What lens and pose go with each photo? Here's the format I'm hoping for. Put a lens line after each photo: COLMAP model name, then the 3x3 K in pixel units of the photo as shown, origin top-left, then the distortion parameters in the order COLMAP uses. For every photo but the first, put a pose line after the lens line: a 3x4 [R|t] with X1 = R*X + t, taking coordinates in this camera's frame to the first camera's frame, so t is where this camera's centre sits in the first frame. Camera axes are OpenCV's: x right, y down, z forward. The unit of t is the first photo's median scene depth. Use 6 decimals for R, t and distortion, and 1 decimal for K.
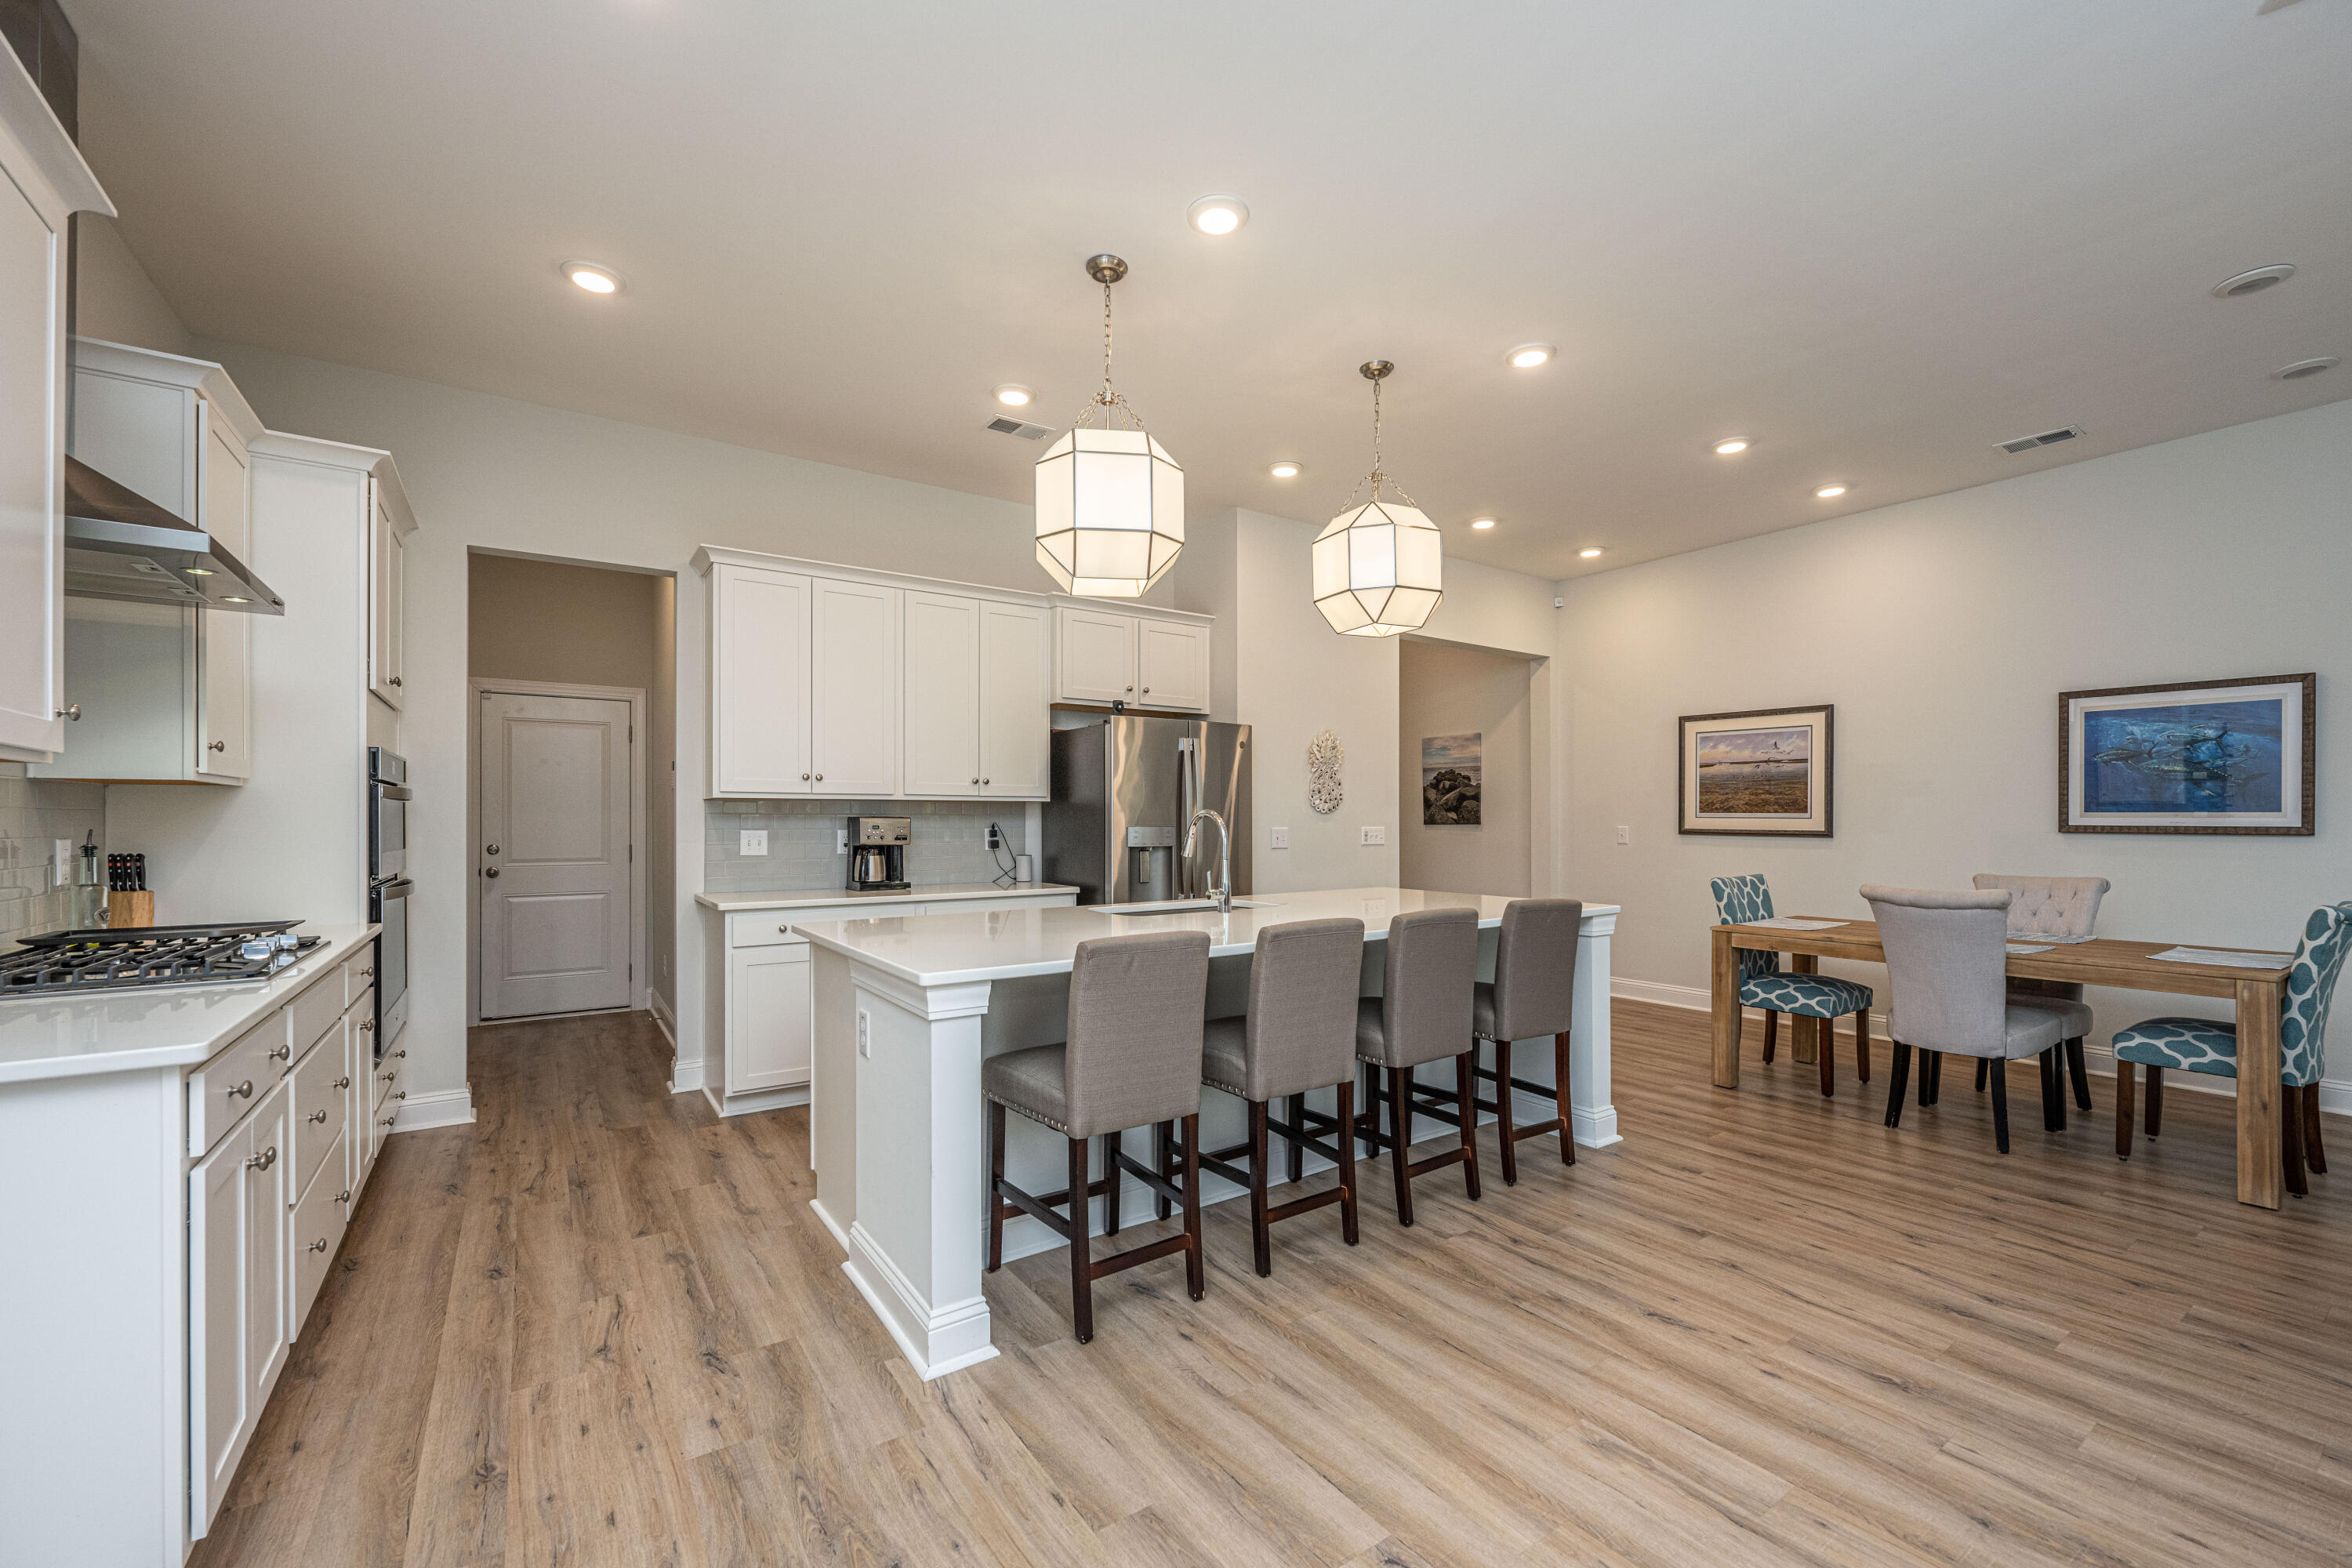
lens RADIAL K [[956.4, 0, 1174.4], [0, 956.4, 816.7], [0, 0, 1]] dist [-0.002209, -0.000147]
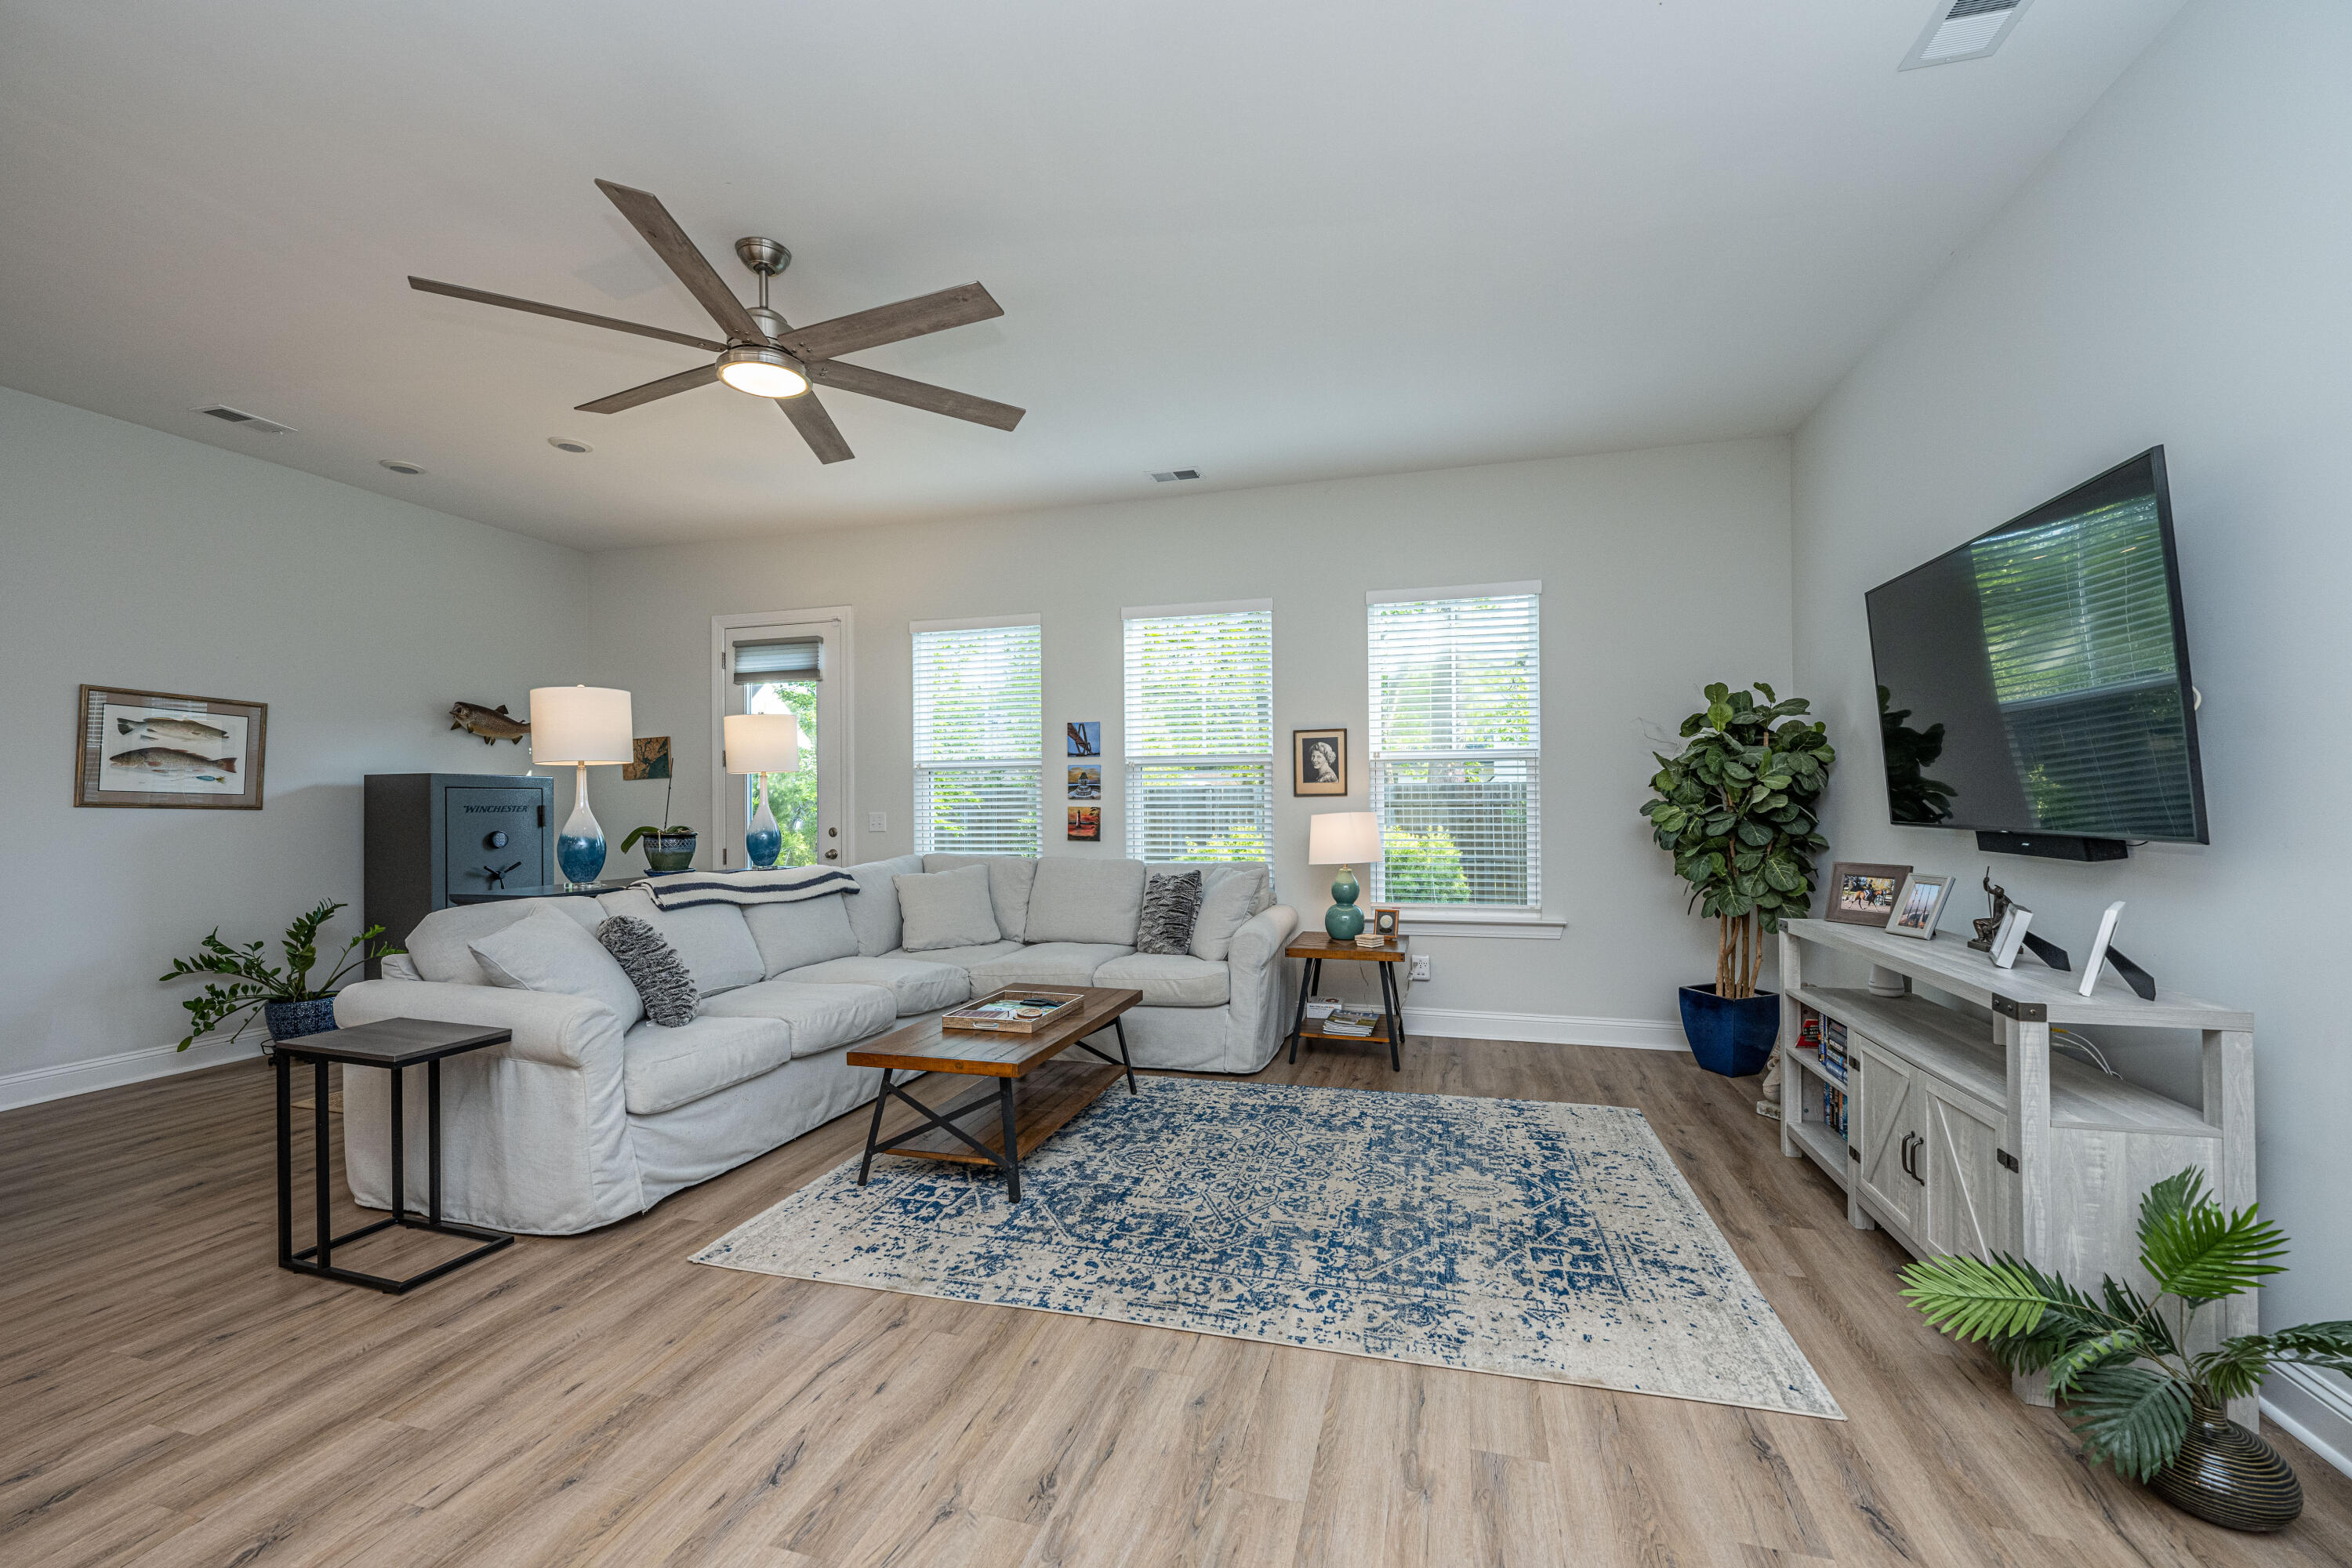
lens RADIAL K [[935.9, 0, 1187.1], [0, 935.9, 799.4], [0, 0, 1]] dist [-0.001419, 0.000019]
pose [[-0.640808, 0.007412, 0.767665, -0.148263], [0.004072, 0.999972, -0.006256, 0.000885], [-0.767690, -0.000882, -0.640821, 0.448233]]
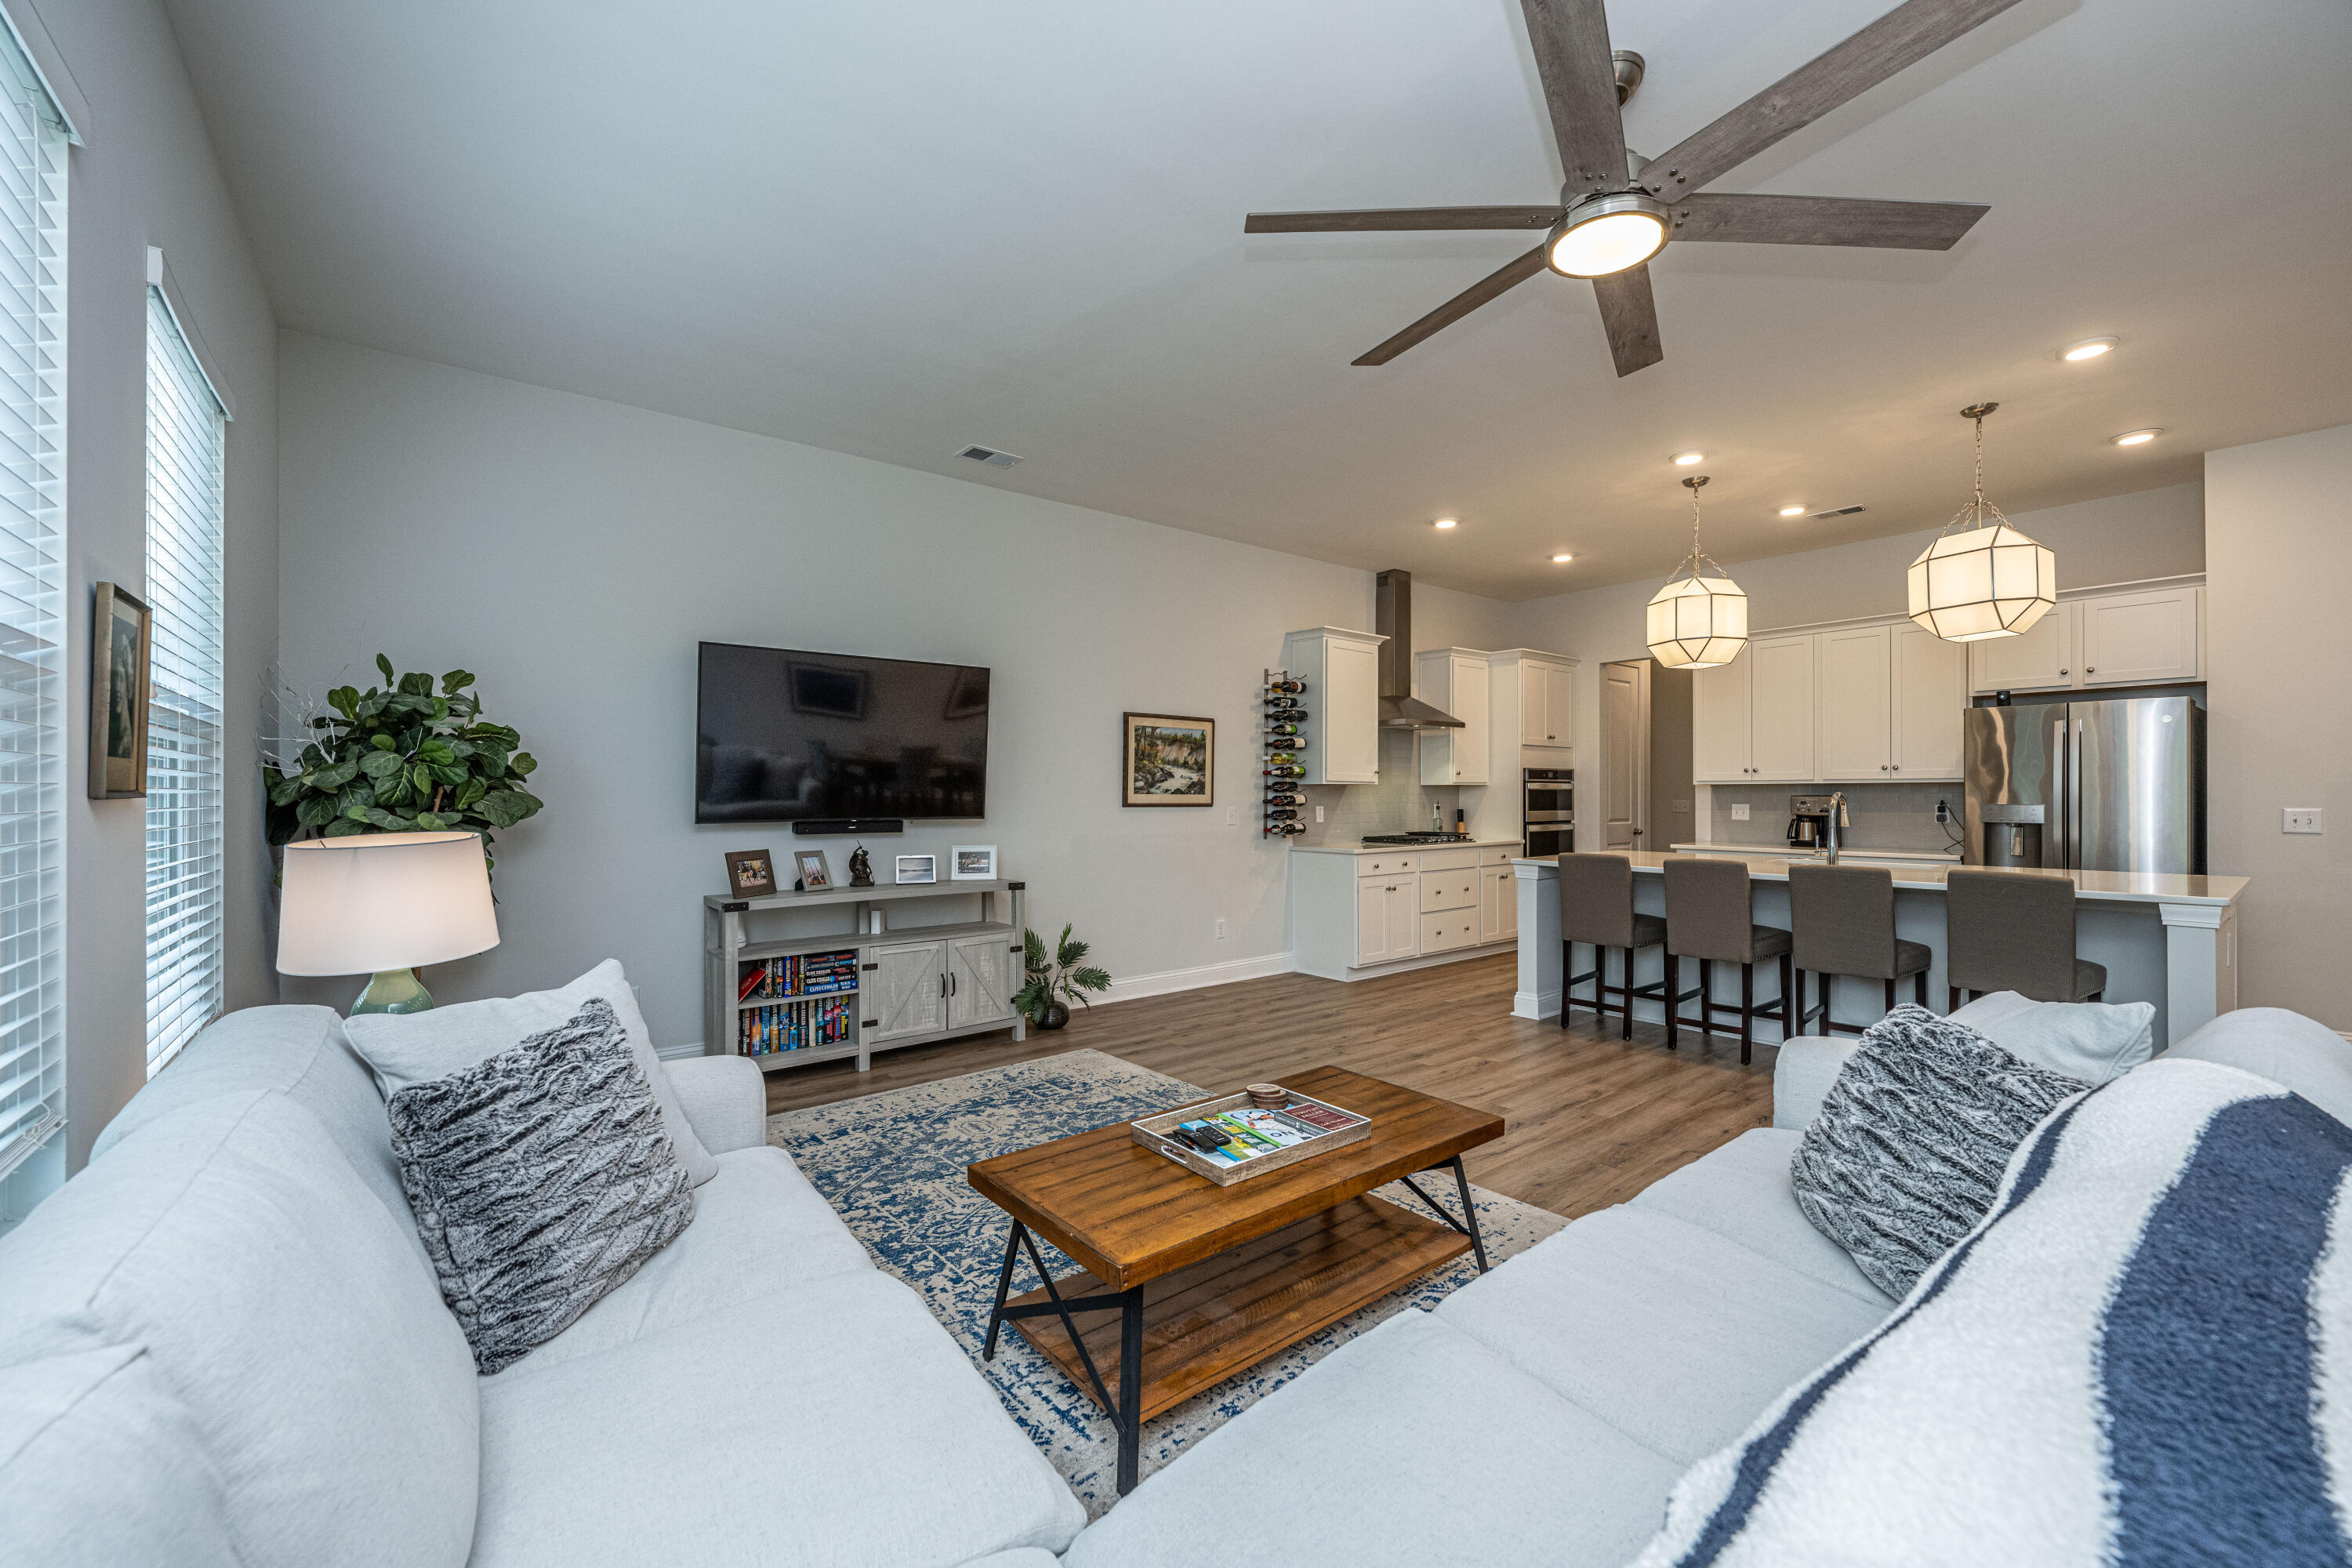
lens RADIAL K [[961.4, 0, 1176.2], [0, 961.4, 786.1], [0, 0, 1]] dist [-0.000972, -0.000041]
pose [[0.066764, -0.002295, -0.997766, 1.127434], [0.004563, 0.999988, -0.001995, -0.016308], [0.997758, -0.004419, 0.066774, -0.042610]]
